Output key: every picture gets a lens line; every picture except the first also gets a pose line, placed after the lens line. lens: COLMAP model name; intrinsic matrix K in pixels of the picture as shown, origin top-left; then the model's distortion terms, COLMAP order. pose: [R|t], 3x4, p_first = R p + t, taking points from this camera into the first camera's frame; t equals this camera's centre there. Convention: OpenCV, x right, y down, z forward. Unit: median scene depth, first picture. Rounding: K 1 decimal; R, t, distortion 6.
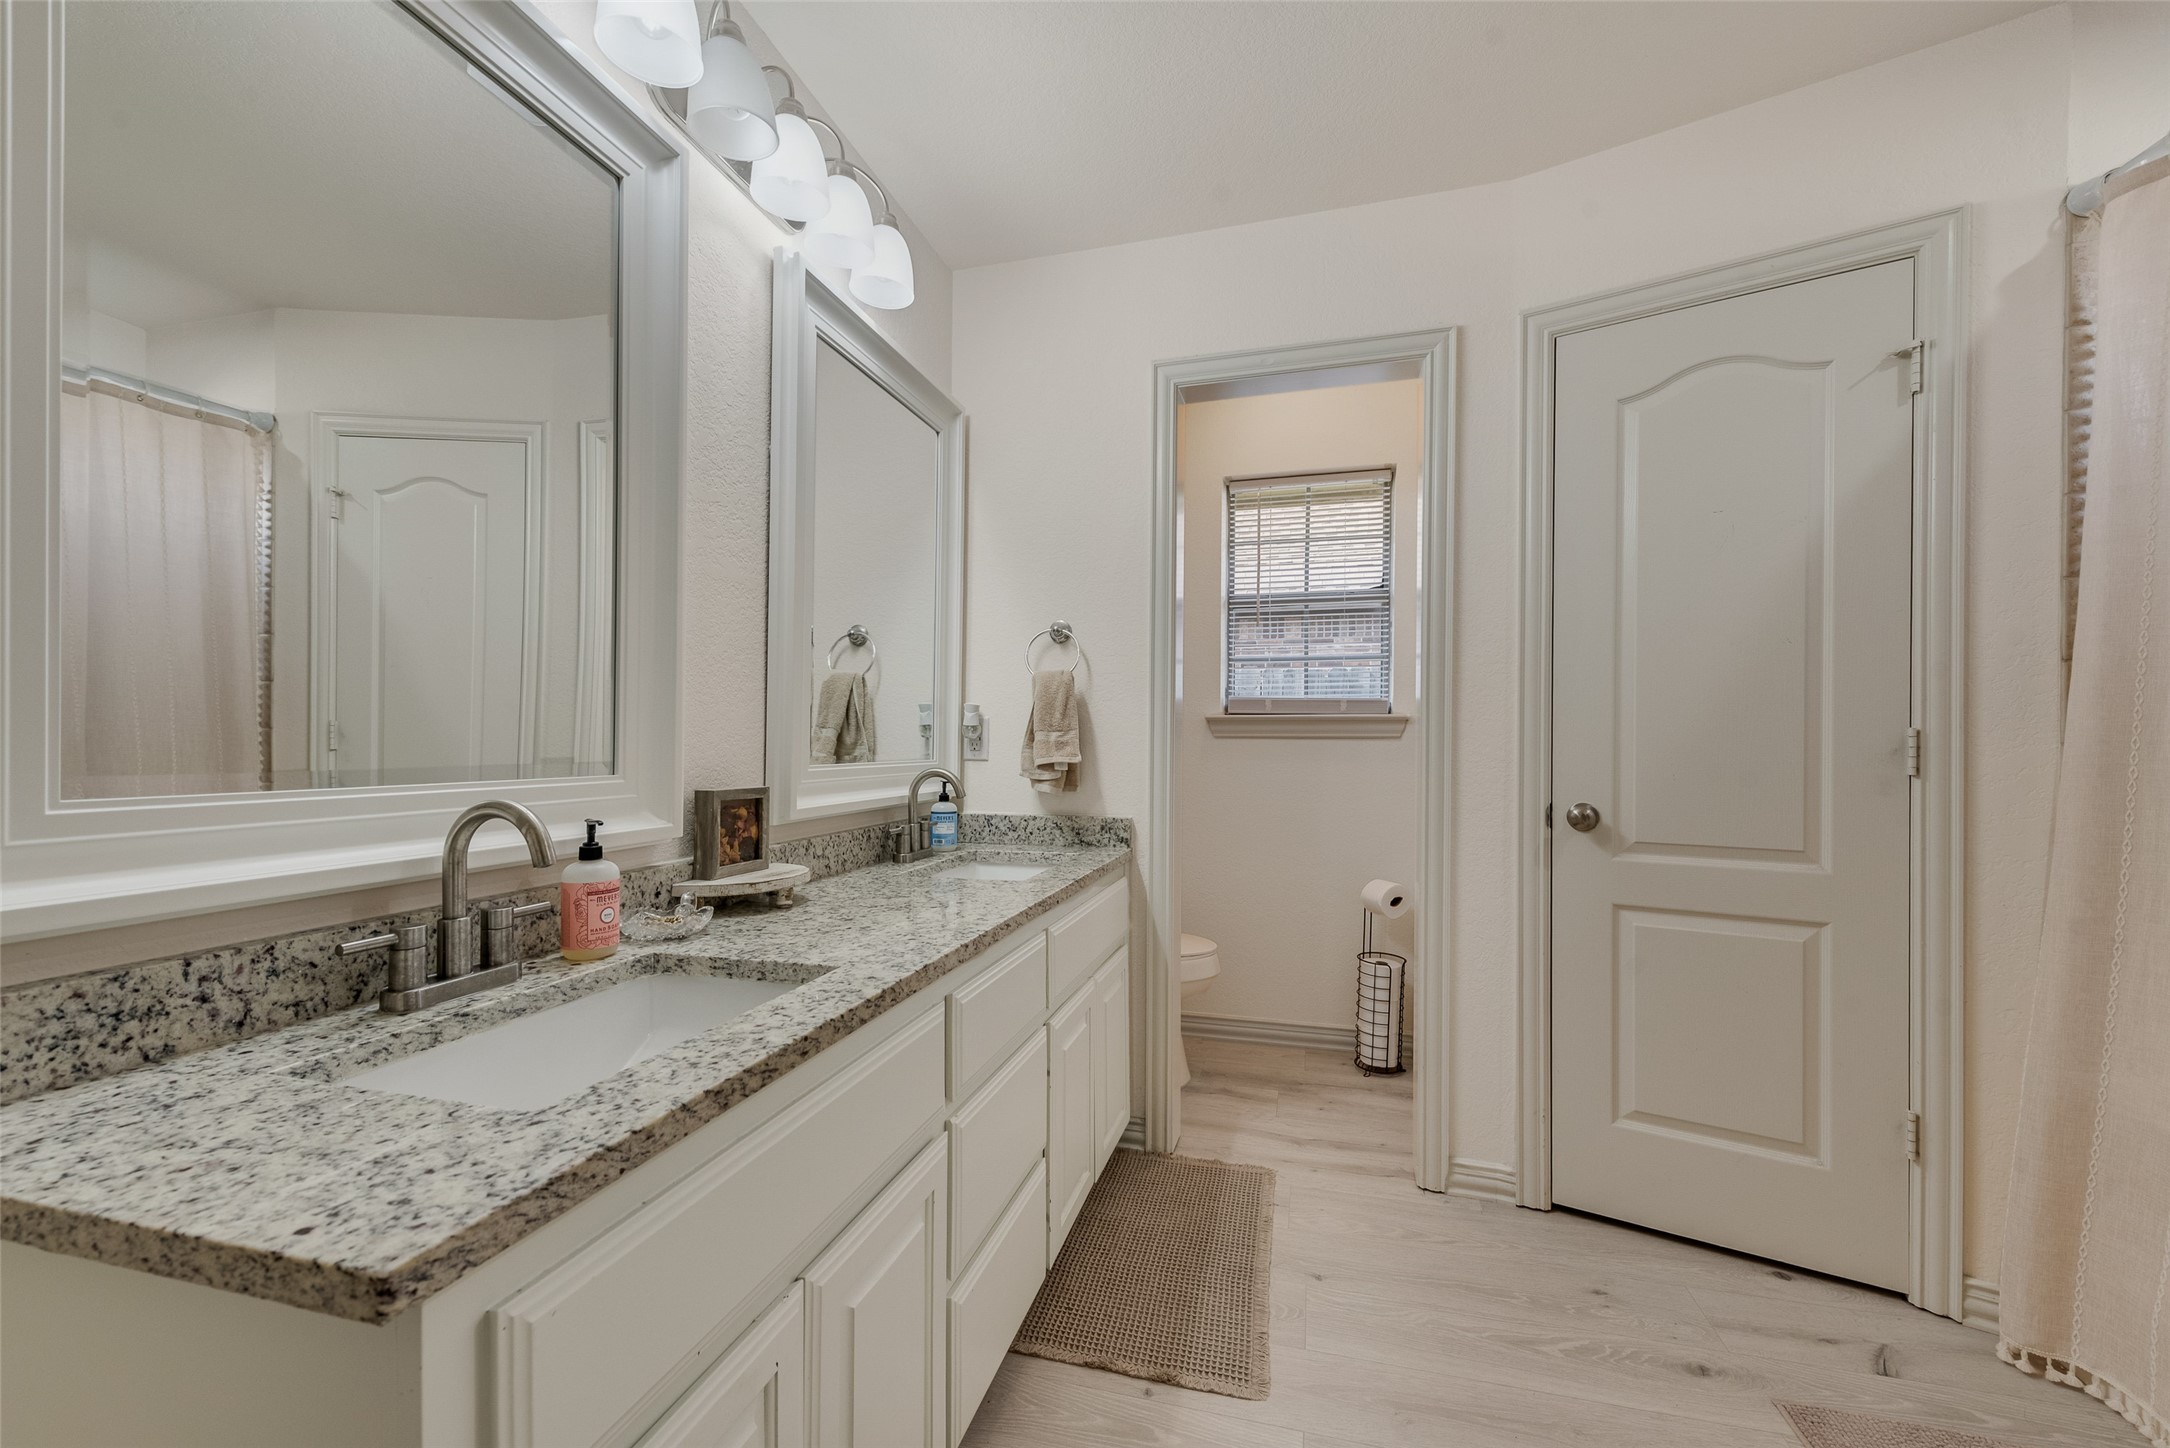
lens RADIAL K [[901.9, 0, 1081.7], [0, 901.9, 732.9], [0, 0, 1]] dist [0.017720, -0.006409]
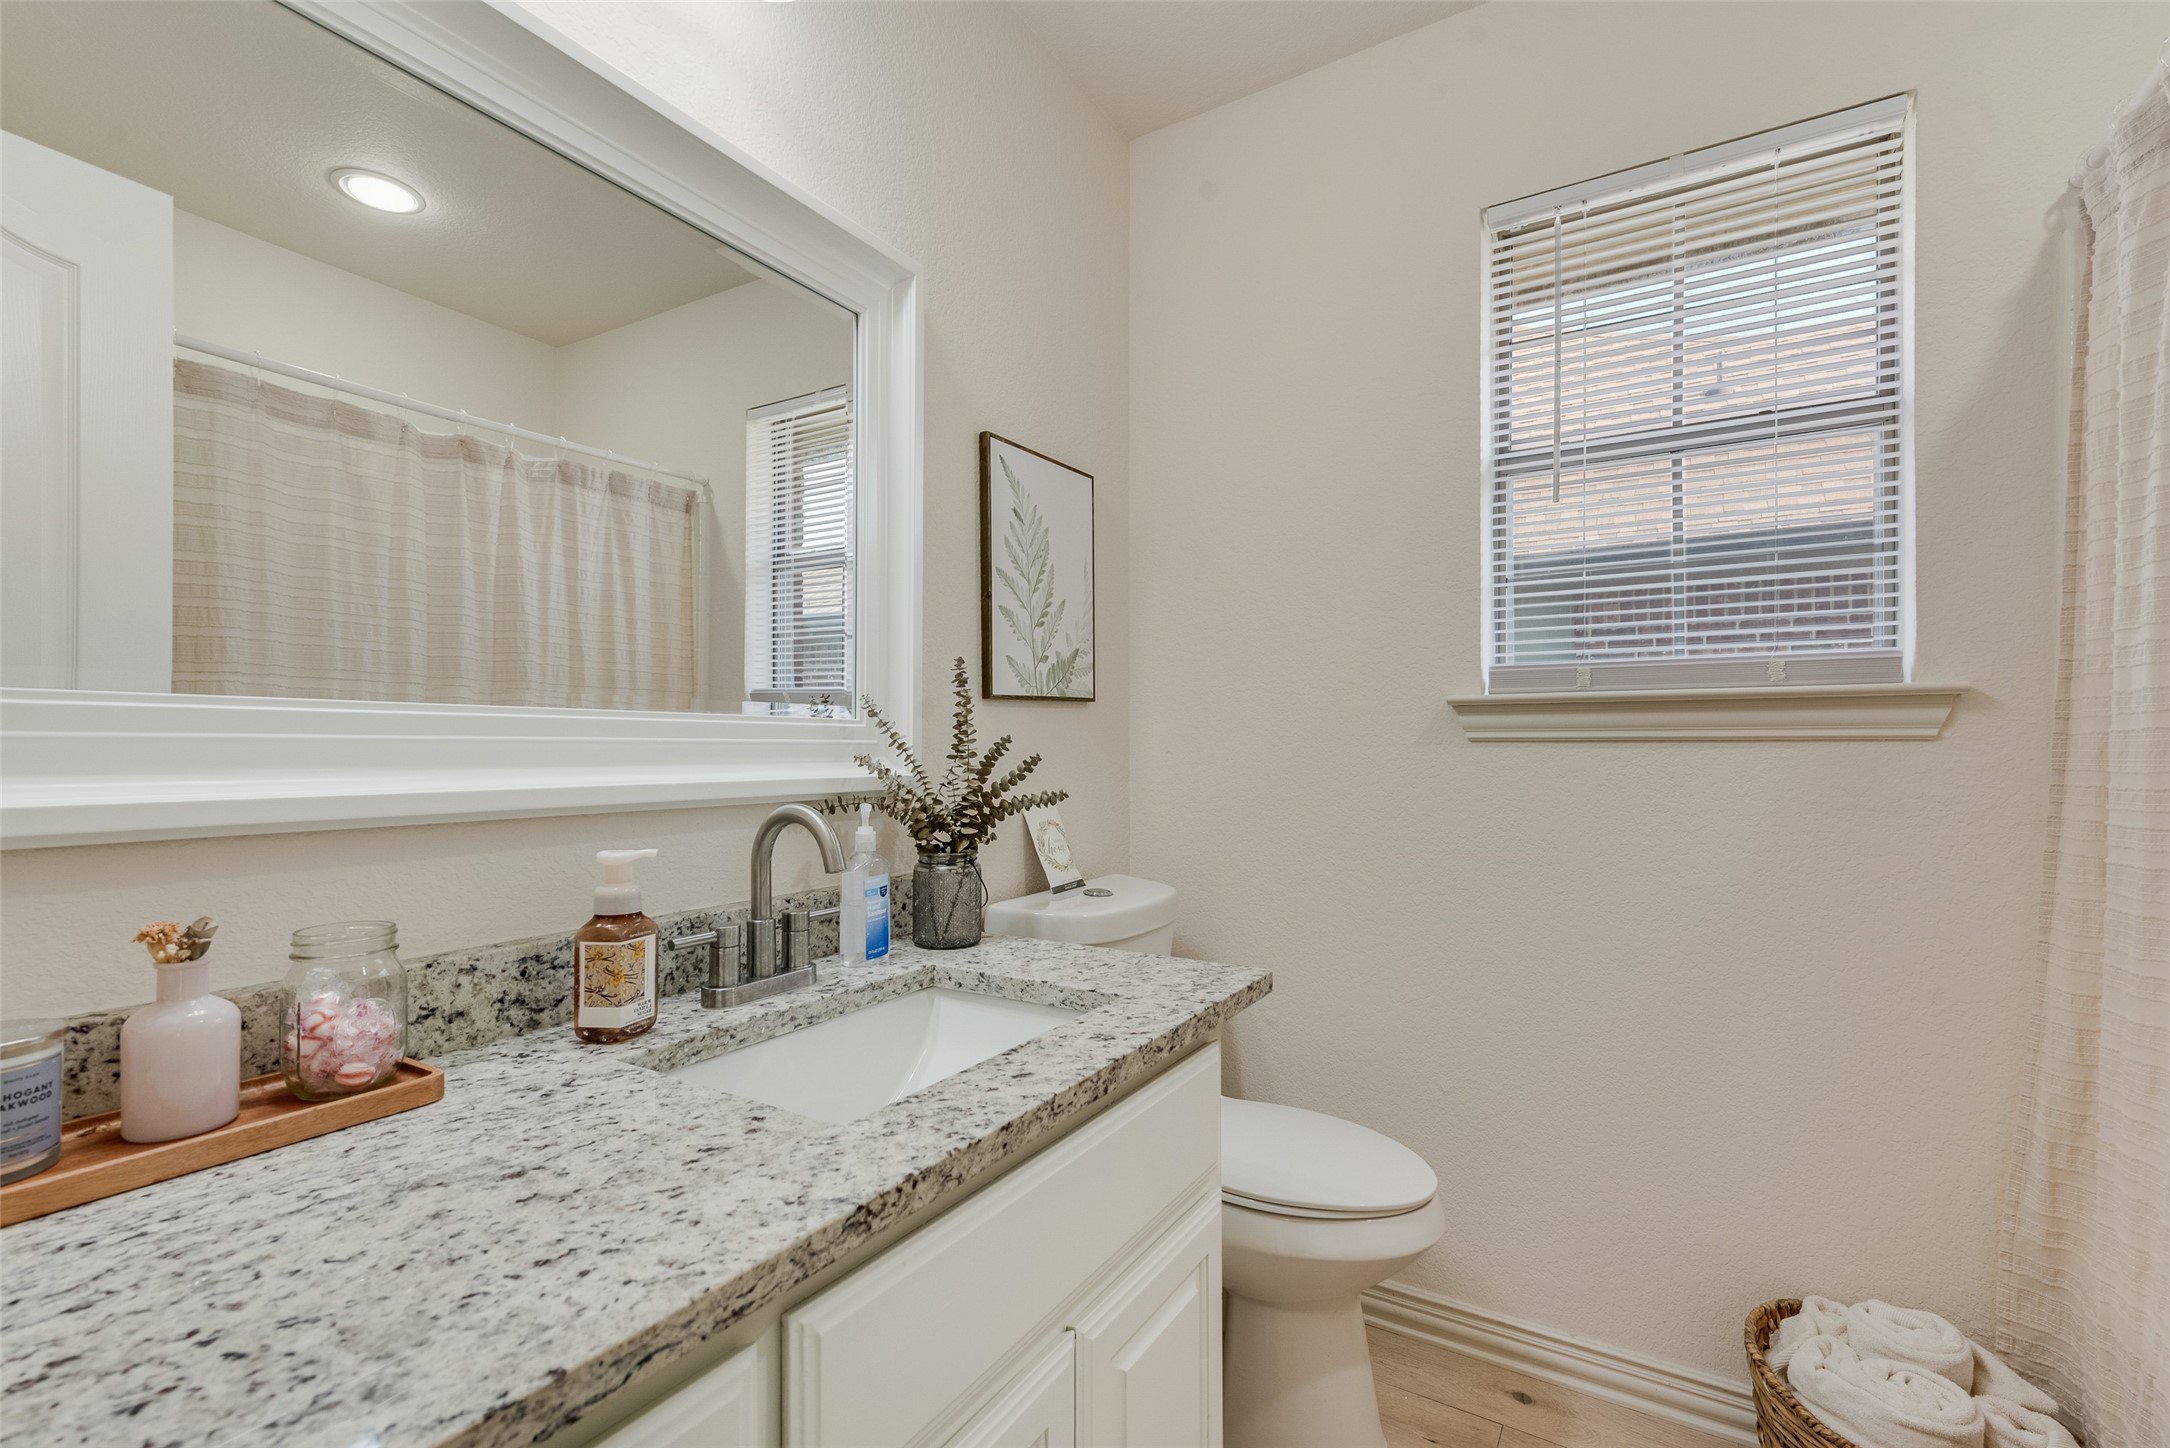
lens RADIAL K [[901.9, 0, 1081.7], [0, 901.9, 732.9], [0, 0, 1]] dist [0.017720, -0.006409]
pose [[0.935884, -0.010582, -0.352150, 0.037417], [0.004759, 0.999837, -0.017398, 0.002888], [0.352276, 0.014607, 0.935782, 0.138489]]
